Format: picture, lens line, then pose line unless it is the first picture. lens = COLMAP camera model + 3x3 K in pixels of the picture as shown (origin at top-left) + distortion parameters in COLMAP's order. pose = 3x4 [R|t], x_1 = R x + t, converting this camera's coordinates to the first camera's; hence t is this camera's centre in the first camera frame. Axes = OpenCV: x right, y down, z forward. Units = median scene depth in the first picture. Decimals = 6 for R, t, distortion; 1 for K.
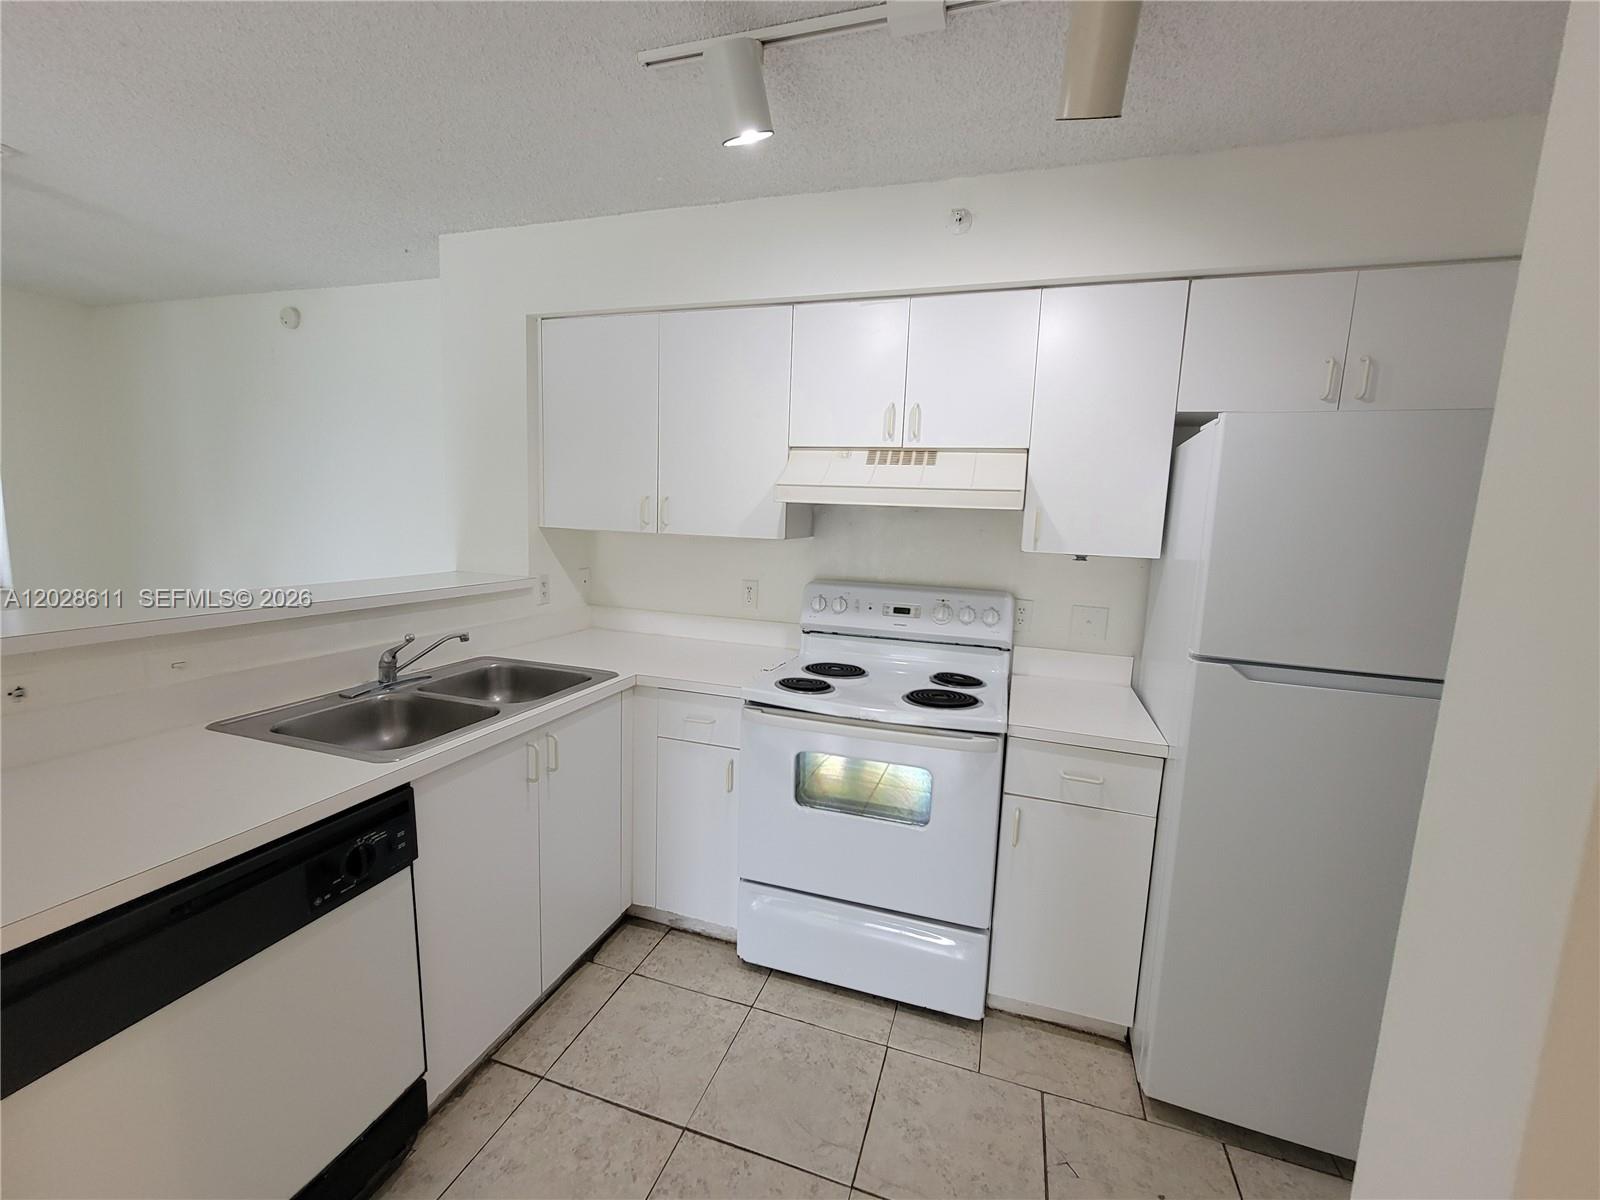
lens RADIAL K [[651.1, 0, 806.8], [0, 651.1, 601.5], [0, 0, 1]] dist [-0.001997, 0.000460]
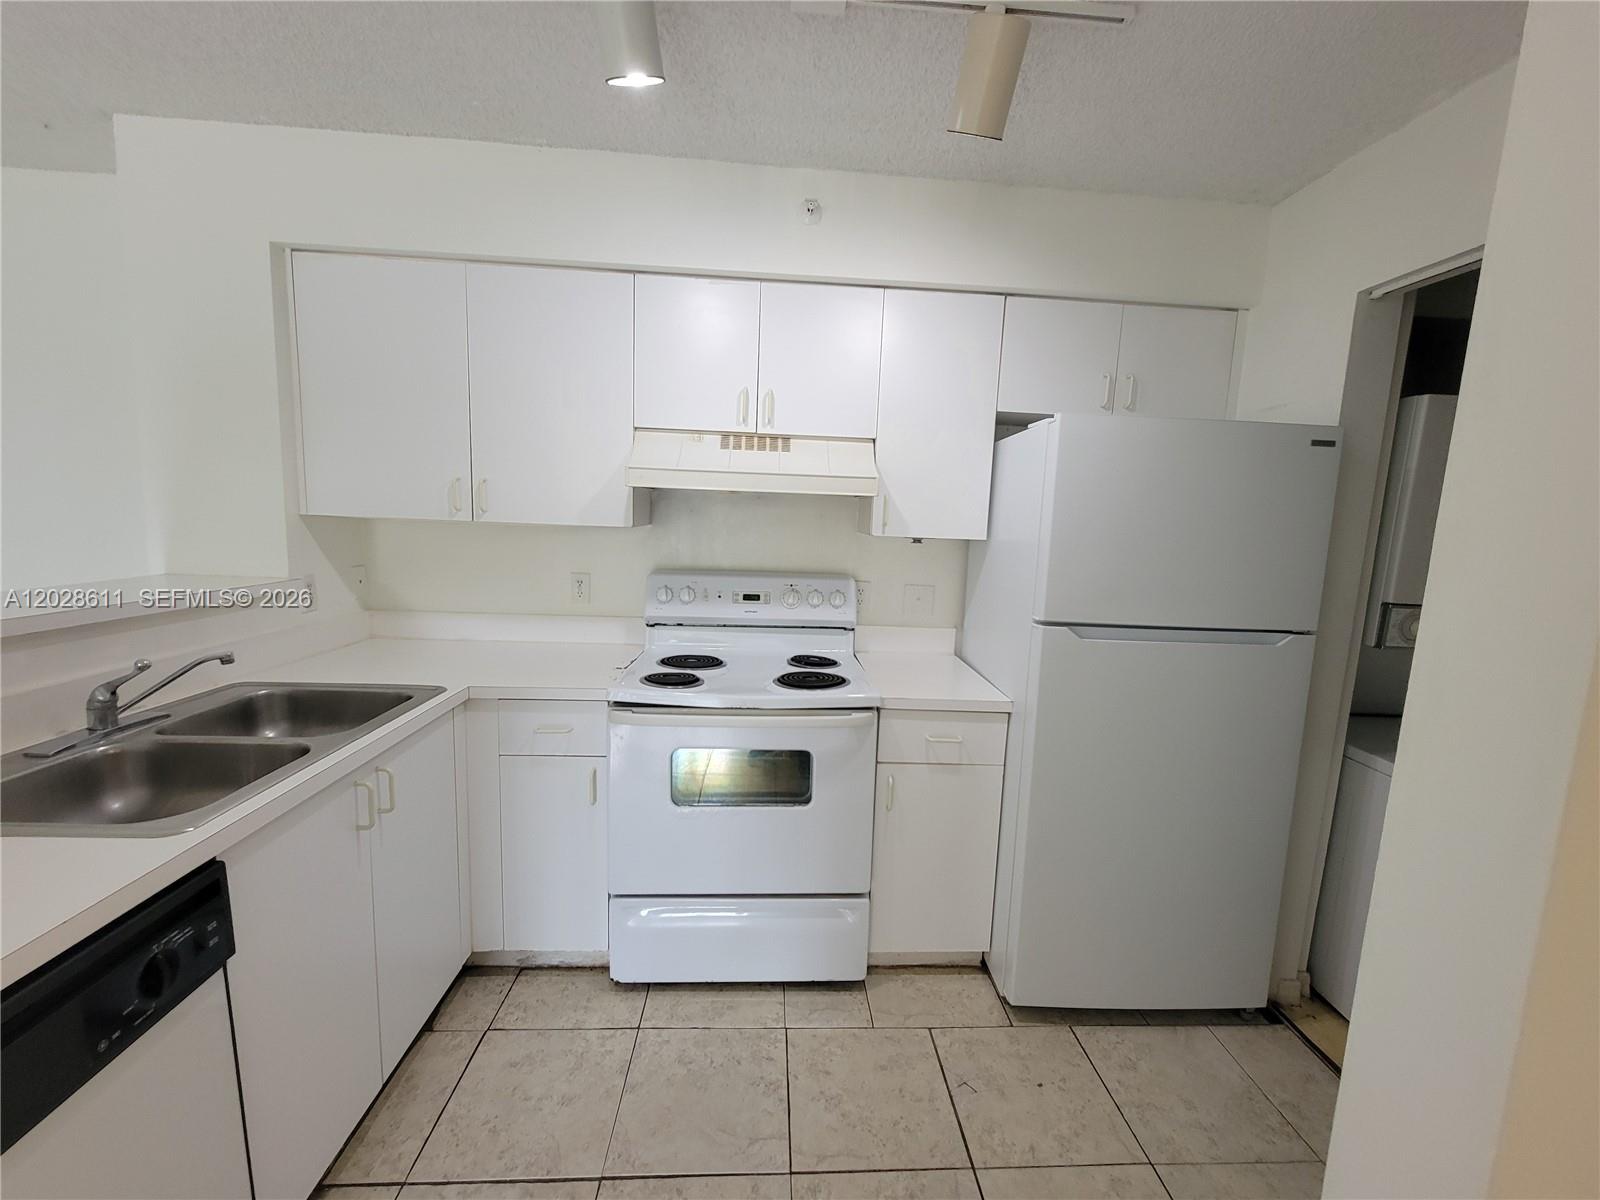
lens RADIAL K [[650.8, 0, 805.6], [0, 650.8, 601.9], [0, 0, 1]] dist [0.000341, 0.000566]
pose [[0.932902, -0.050031, 0.356637, -0.156889], [0.044425, 0.998727, 0.023898, 0.000726], [-0.357379, -0.006451, 0.933937, 0.044647]]
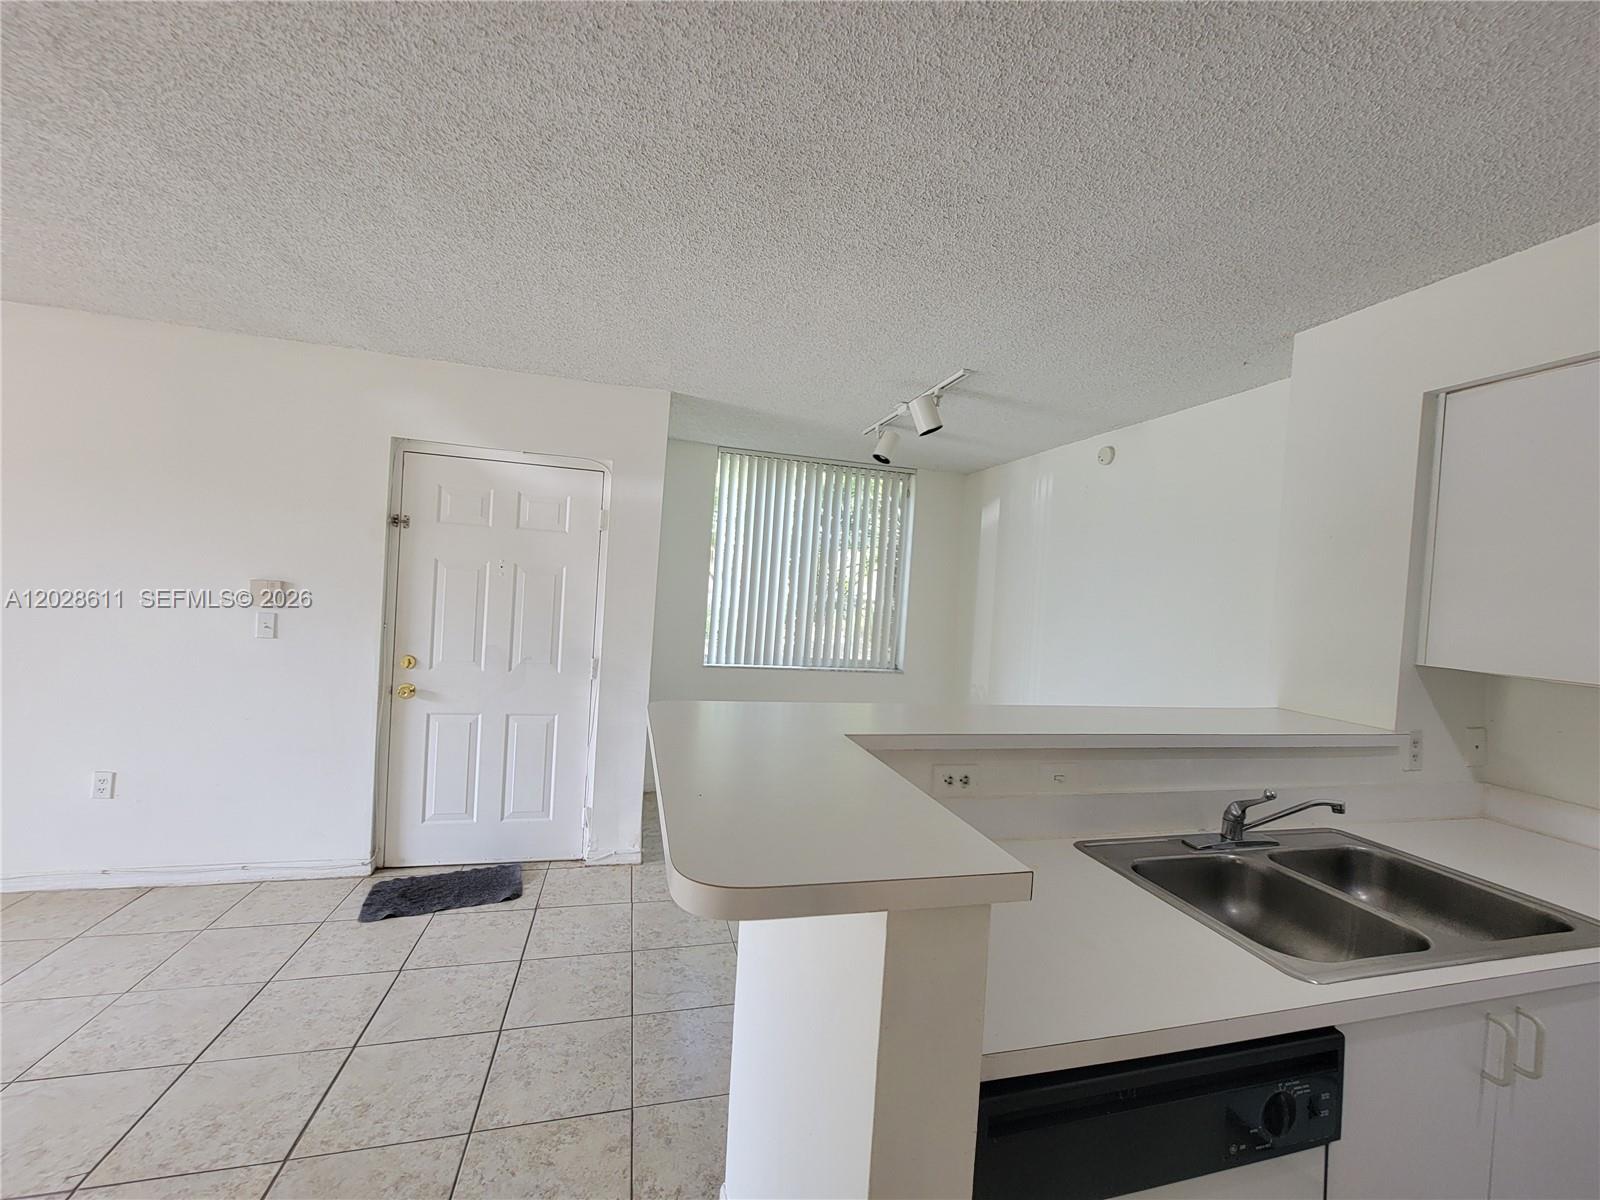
lens RADIAL K [[648.0, 0, 804.6], [0, 648.0, 602.7], [0, 0, 1]] dist [-0.009244, 0.002762]
pose [[0.544346, 0.009314, -0.838809, -0.225486], [-0.149157, 0.985079, -0.085857, -0.022894], [0.825494, 0.171850, 0.537613, 0.028698]]
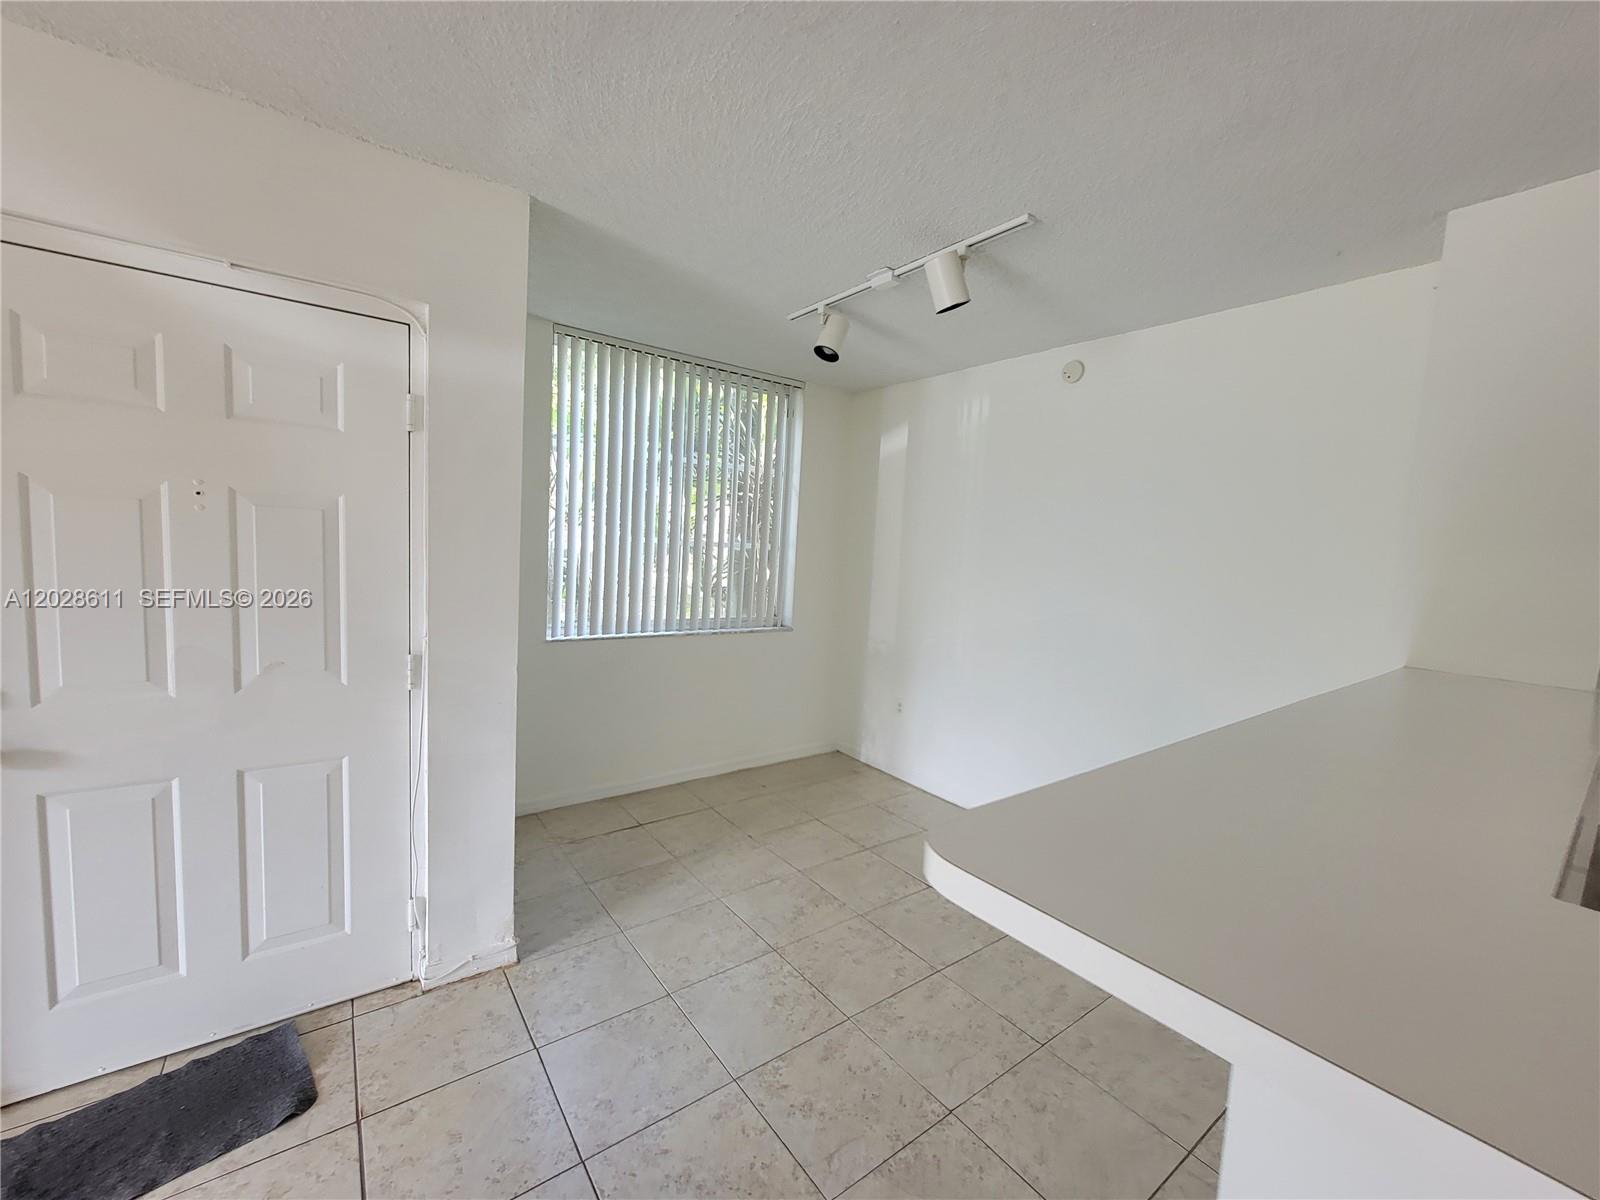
lens RADIAL K [[645.7, 0, 802.6], [0, 645.7, 602.7], [0, 0, 1]] dist [-0.000320, 0.000381]
pose [[0.814733, 0.052014, -0.577499, -0.872814], [-0.091973, 0.994952, -0.040142, -0.035884], [0.572496, 0.085819, 0.815404, 0.037425]]
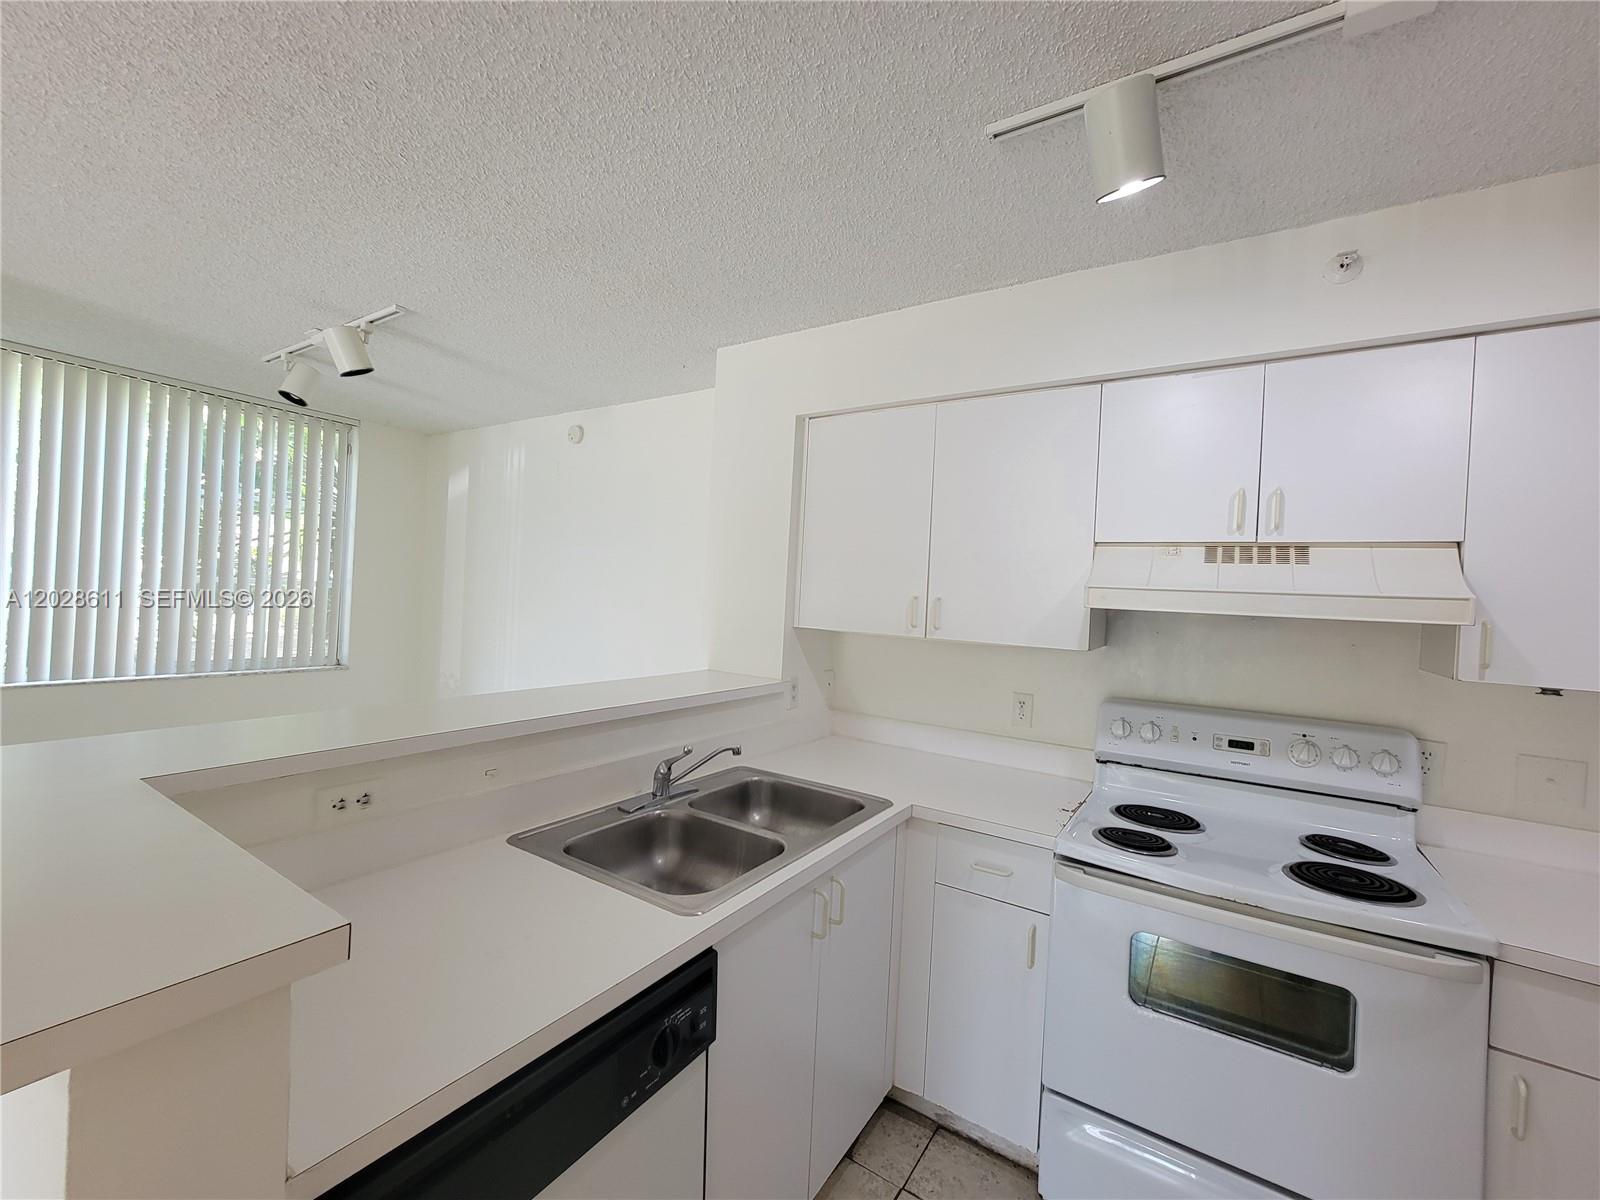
lens RADIAL K [[648.0, 0, 804.6], [0, 648.0, 602.7], [0, 0, 1]] dist [-0.009244, 0.002762]
pose [[0.965681, 0.010701, -0.259510, -0.190345], [-0.045060, 0.990903, -0.126814, -0.038999], [0.255793, 0.134155, 0.957378, 0.113714]]
